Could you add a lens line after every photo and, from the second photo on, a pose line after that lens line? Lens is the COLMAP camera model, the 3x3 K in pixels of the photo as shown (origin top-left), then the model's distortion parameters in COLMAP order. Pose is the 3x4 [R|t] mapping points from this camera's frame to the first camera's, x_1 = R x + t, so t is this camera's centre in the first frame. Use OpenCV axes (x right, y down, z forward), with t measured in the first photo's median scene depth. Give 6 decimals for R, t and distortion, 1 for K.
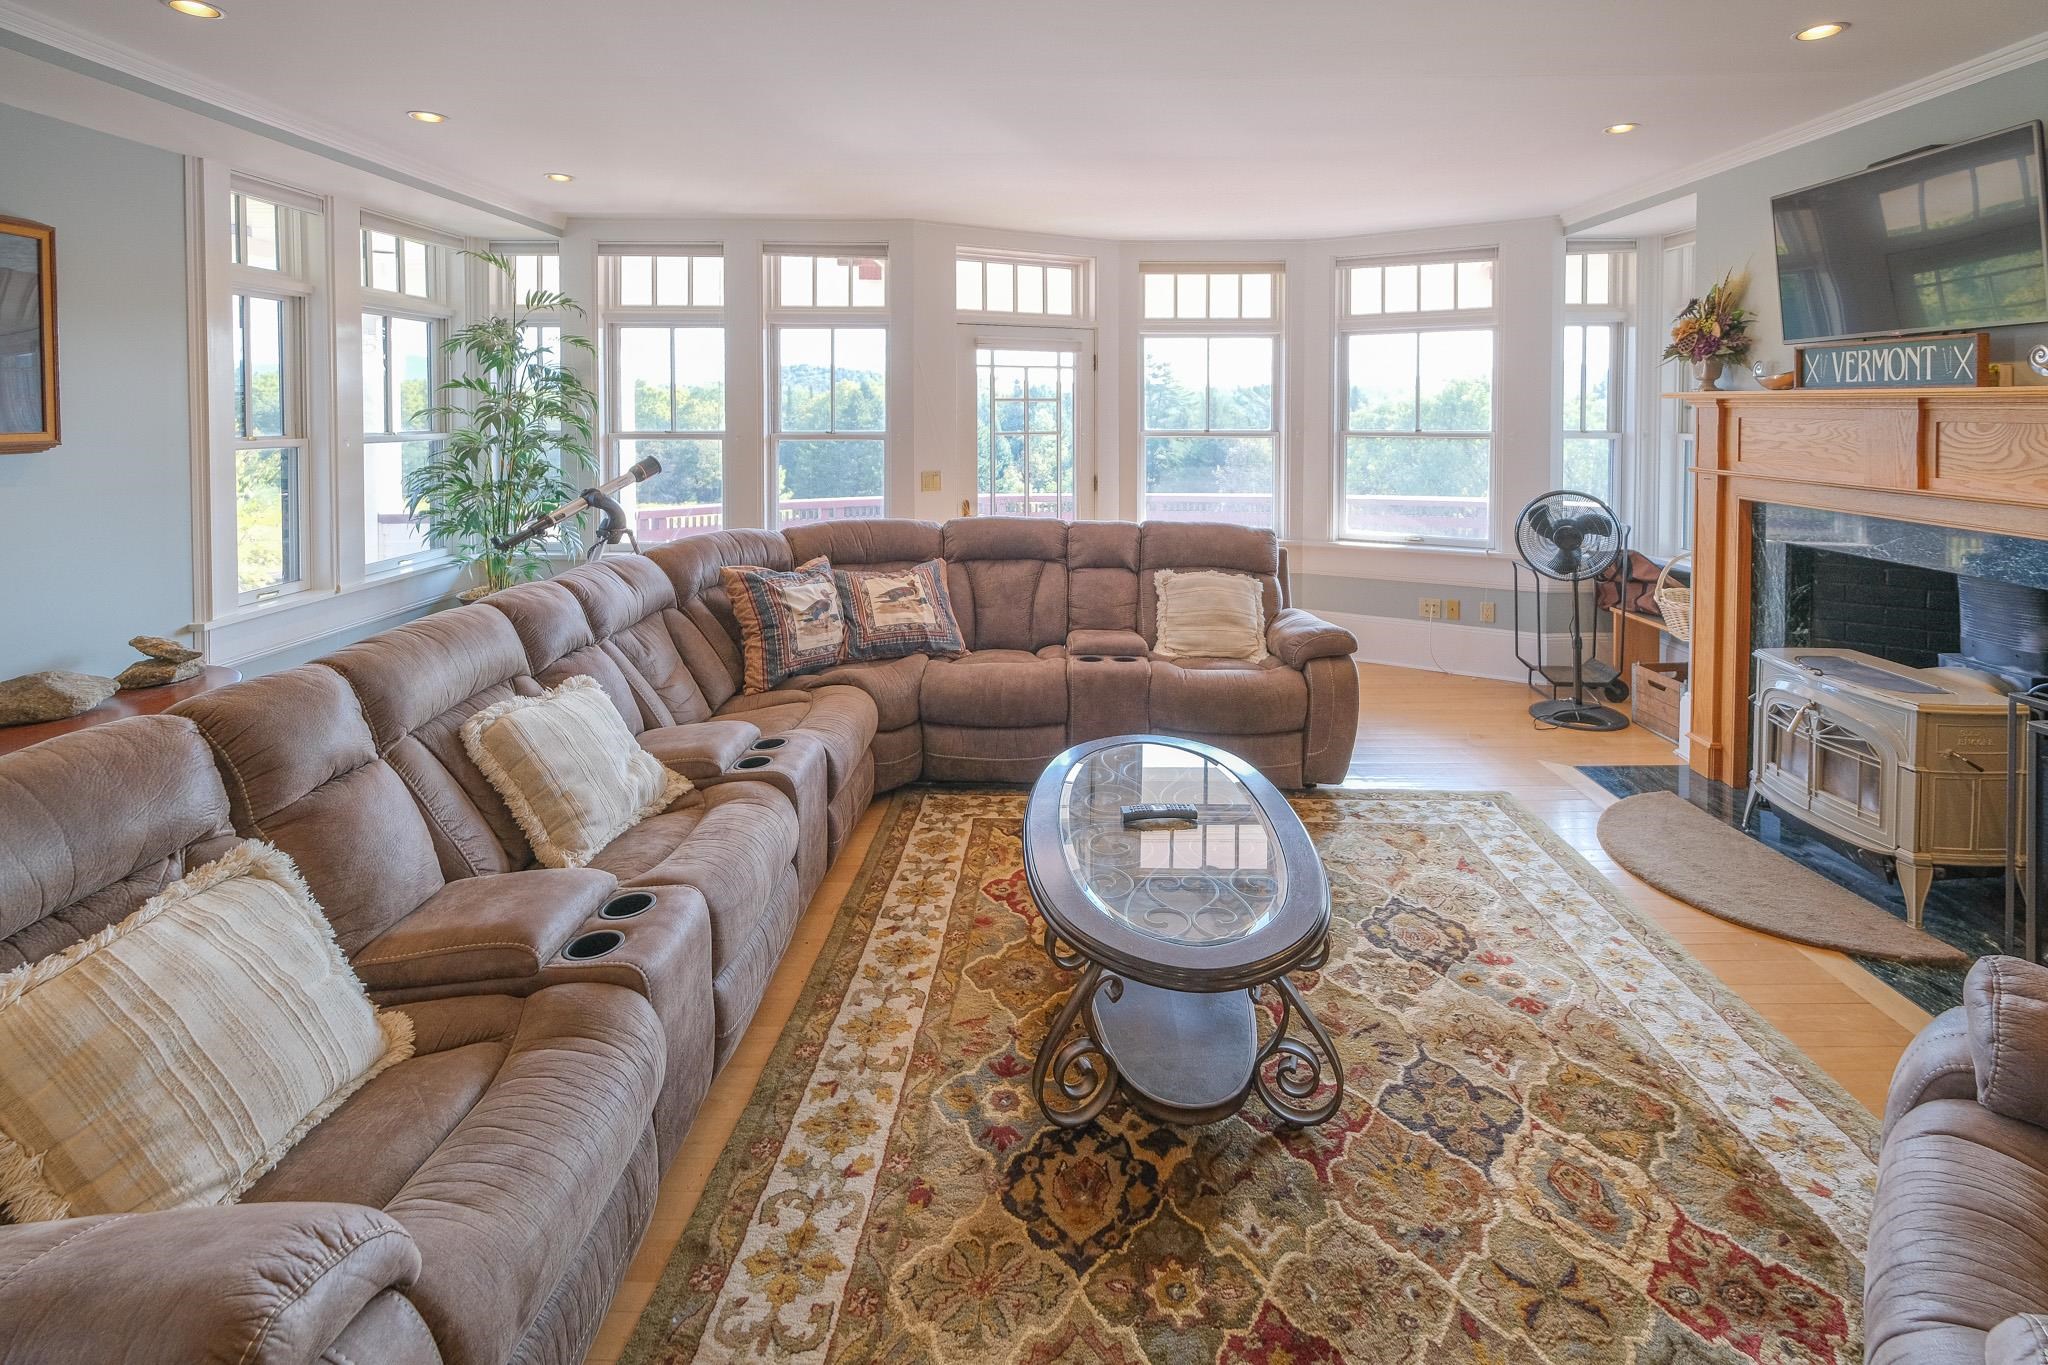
lens RADIAL K [[949.2, 0, 1015.4], [0, 949.2, 575.1], [0, 0, 1]] dist [0.000157, -0.000215]
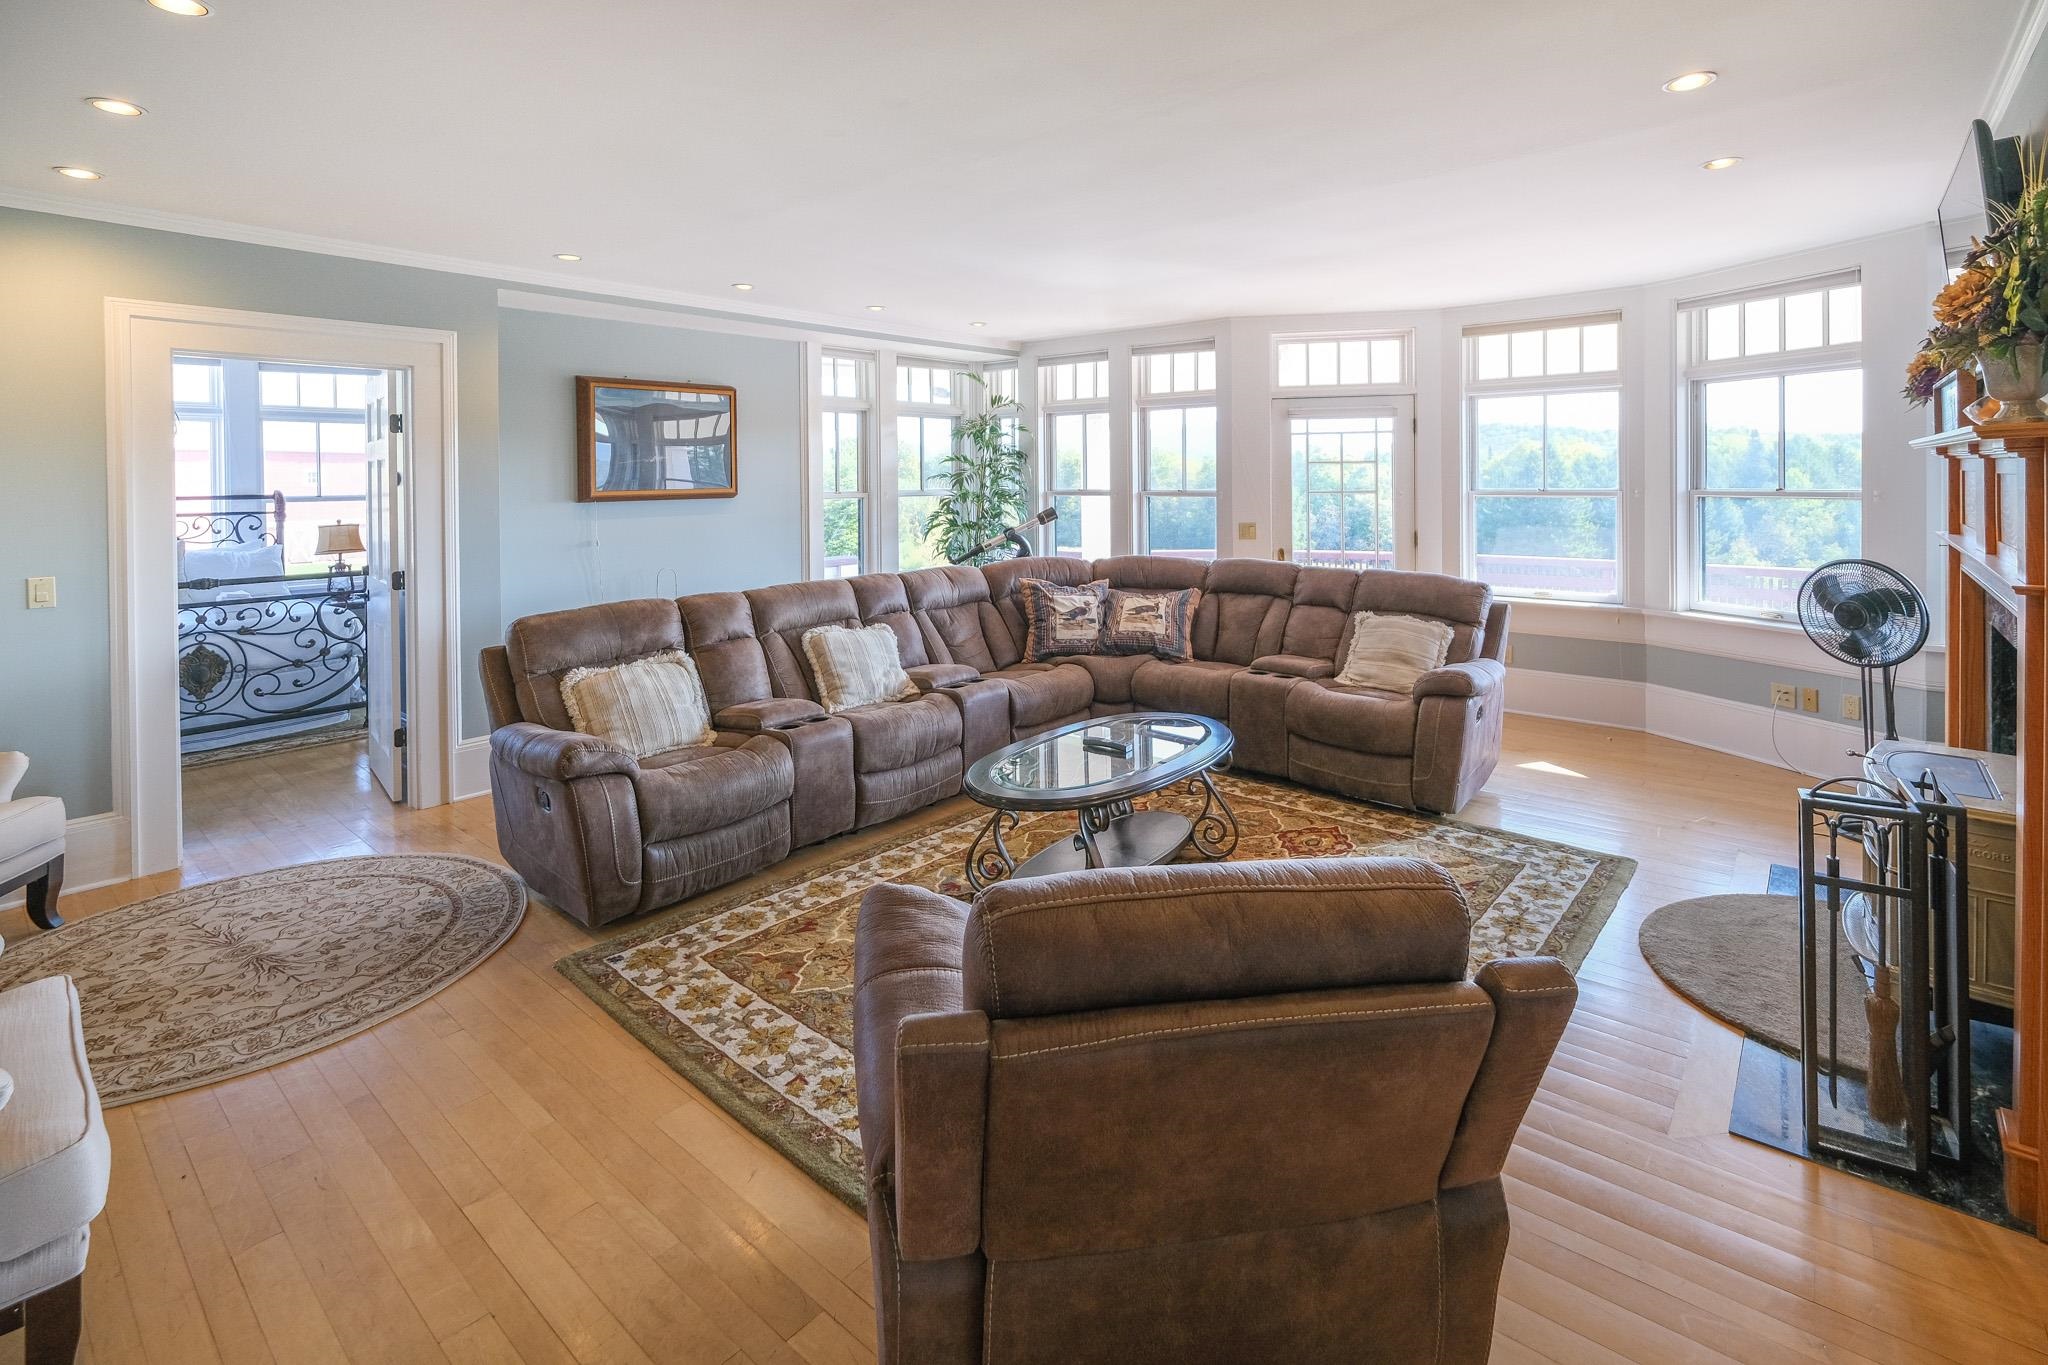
lens RADIAL K [[906.1, 0, 1024.0], [0, 906.1, 682.5], [0, 0, 1]] dist [0.011715, -0.000180]
pose [[0.774842, 0.133217, -0.617959, 0.591003], [-0.099068, 0.991054, 0.089428, 0.025140], [0.624344, -0.008072, 0.781108, -0.129541]]
